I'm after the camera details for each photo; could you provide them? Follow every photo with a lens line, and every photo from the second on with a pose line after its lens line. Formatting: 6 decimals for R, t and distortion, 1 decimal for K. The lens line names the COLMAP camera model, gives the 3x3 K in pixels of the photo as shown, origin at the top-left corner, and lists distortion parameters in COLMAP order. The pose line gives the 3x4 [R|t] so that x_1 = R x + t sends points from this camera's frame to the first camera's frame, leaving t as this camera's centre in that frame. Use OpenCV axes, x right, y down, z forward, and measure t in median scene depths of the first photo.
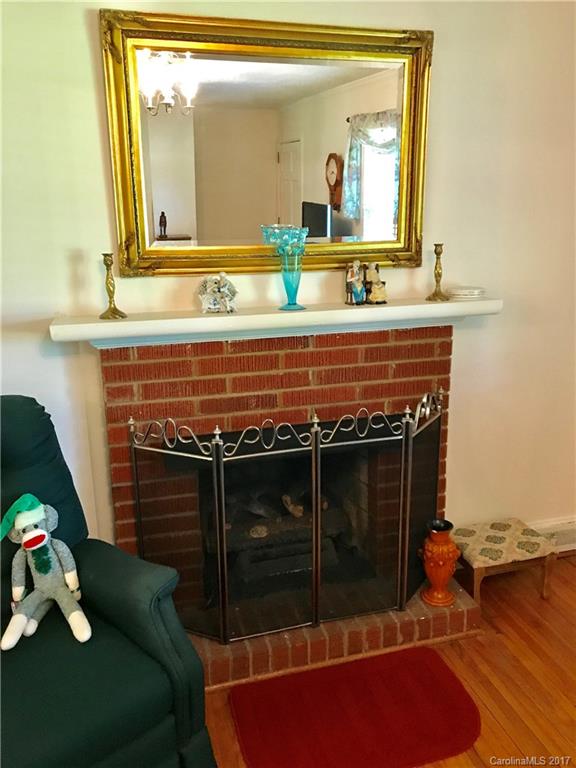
lens RADIAL K [[622.8, 0, 286.8], [0, 622.8, 383.0], [0, 0, 1]] dist [0.016867, -0.018241]
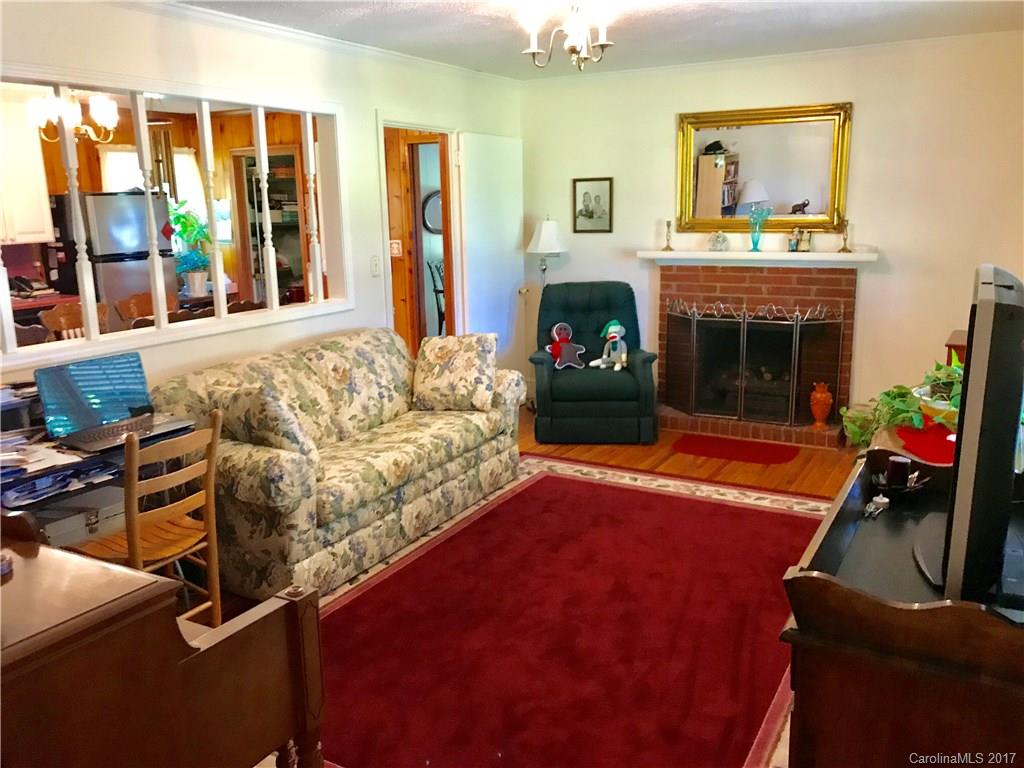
lens RADIAL K [[830.4, 0, 513.3], [0, 830.4, 384.6], [0, 0, 1]] dist [0.016867, -0.018241]
pose [[0.720934, 0.154920, -0.675465, 1.262753], [-0.166694, 0.984842, 0.047961, 0.282862], [0.672656, 0.078019, 0.735830, -1.343588]]
